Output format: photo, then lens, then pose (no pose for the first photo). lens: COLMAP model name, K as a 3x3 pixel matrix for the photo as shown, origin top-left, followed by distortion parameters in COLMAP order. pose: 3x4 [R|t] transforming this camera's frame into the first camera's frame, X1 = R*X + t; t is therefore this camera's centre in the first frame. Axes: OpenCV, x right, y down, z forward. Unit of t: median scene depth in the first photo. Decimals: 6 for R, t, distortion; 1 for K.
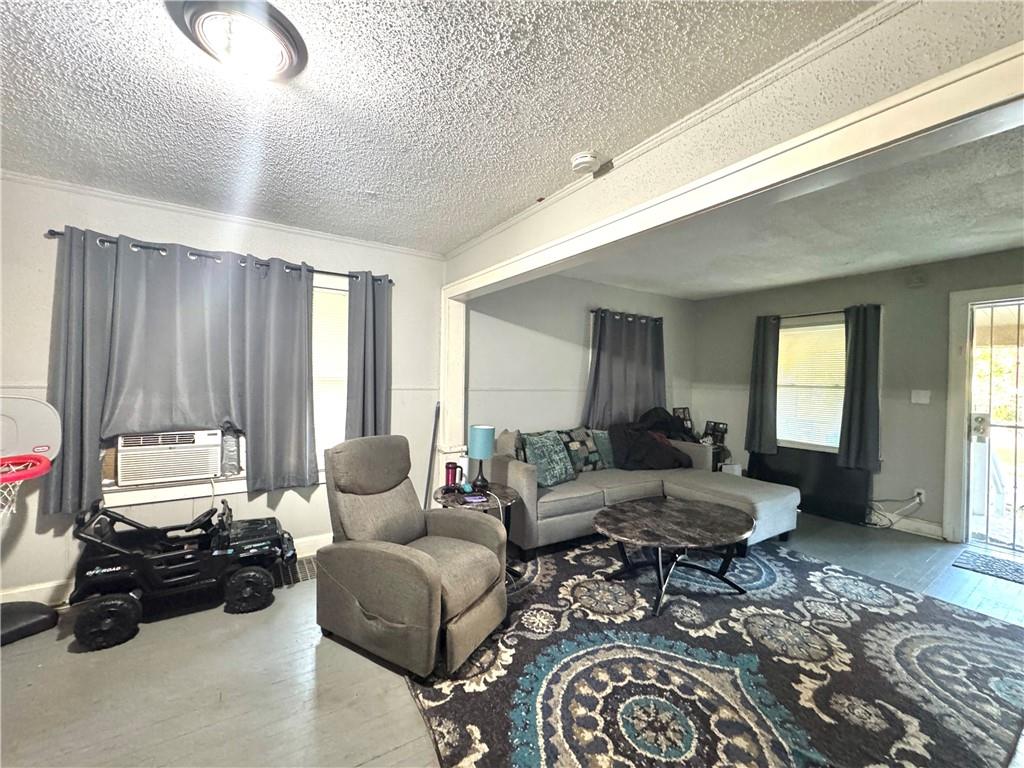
lens RADIAL K [[409.2, 0, 513.0], [0, 409.2, 382.0], [0, 0, 1]] dist [-0.003093, 0.000550]
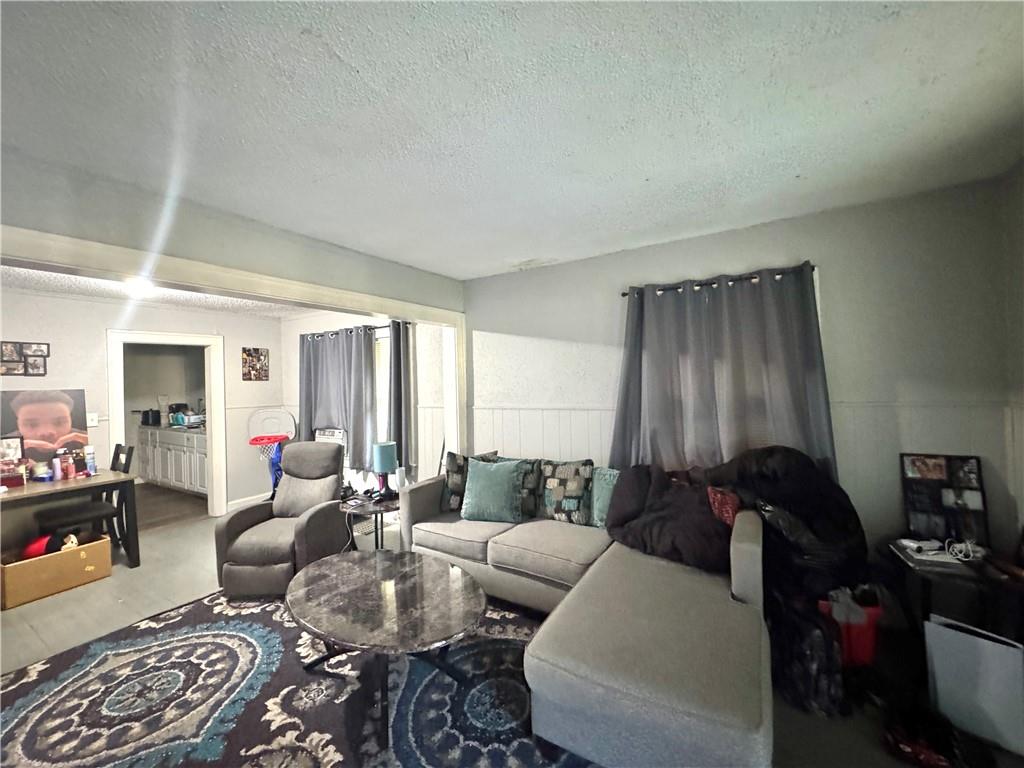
lens RADIAL K [[409.2, 0, 512.4], [0, 409.2, 381.3], [0, 0, 1]] dist [-0.003093, 0.000550]
pose [[0.439532, -0.036279, -0.897494, 1.498314], [0.029743, 0.999224, -0.025825, -0.032672], [0.897734, -0.015343, 0.440270, 1.102300]]
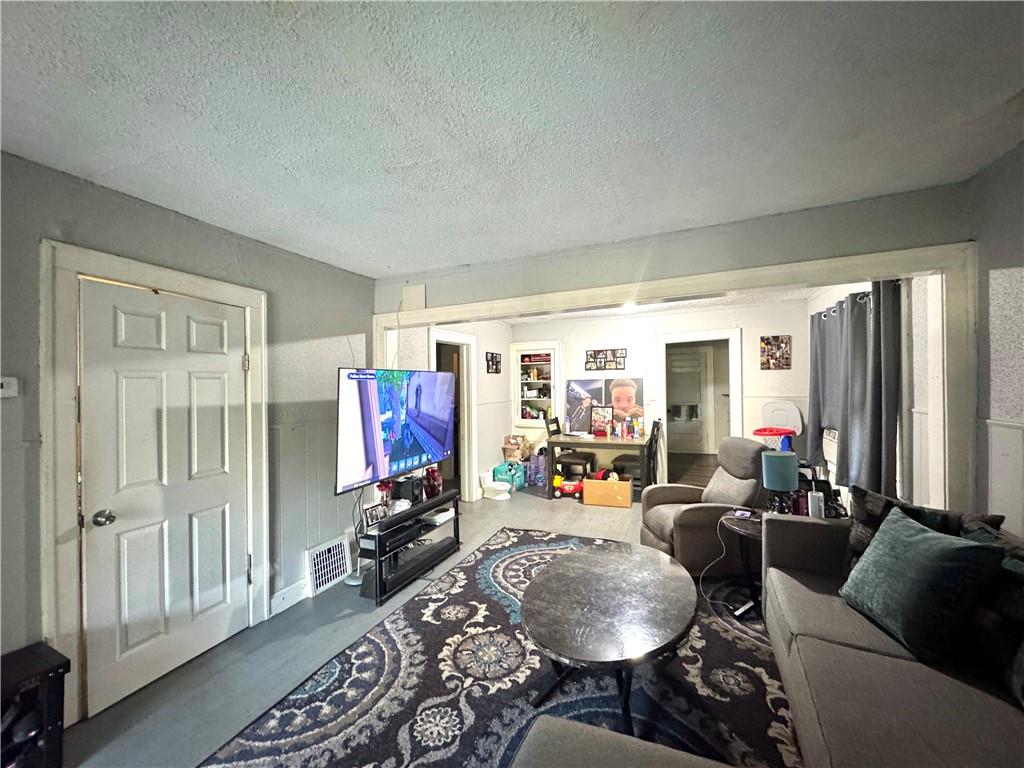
lens RADIAL K [[409.2, 0, 512.9], [0, 409.2, 383.4], [0, 0, 1]] dist [-0.003093, 0.000550]
pose [[-0.831263, -0.004885, -0.555858, 1.203323], [-0.001156, 0.999974, -0.007059, -0.047237], [0.555878, -0.005226, -0.831248, 1.905823]]
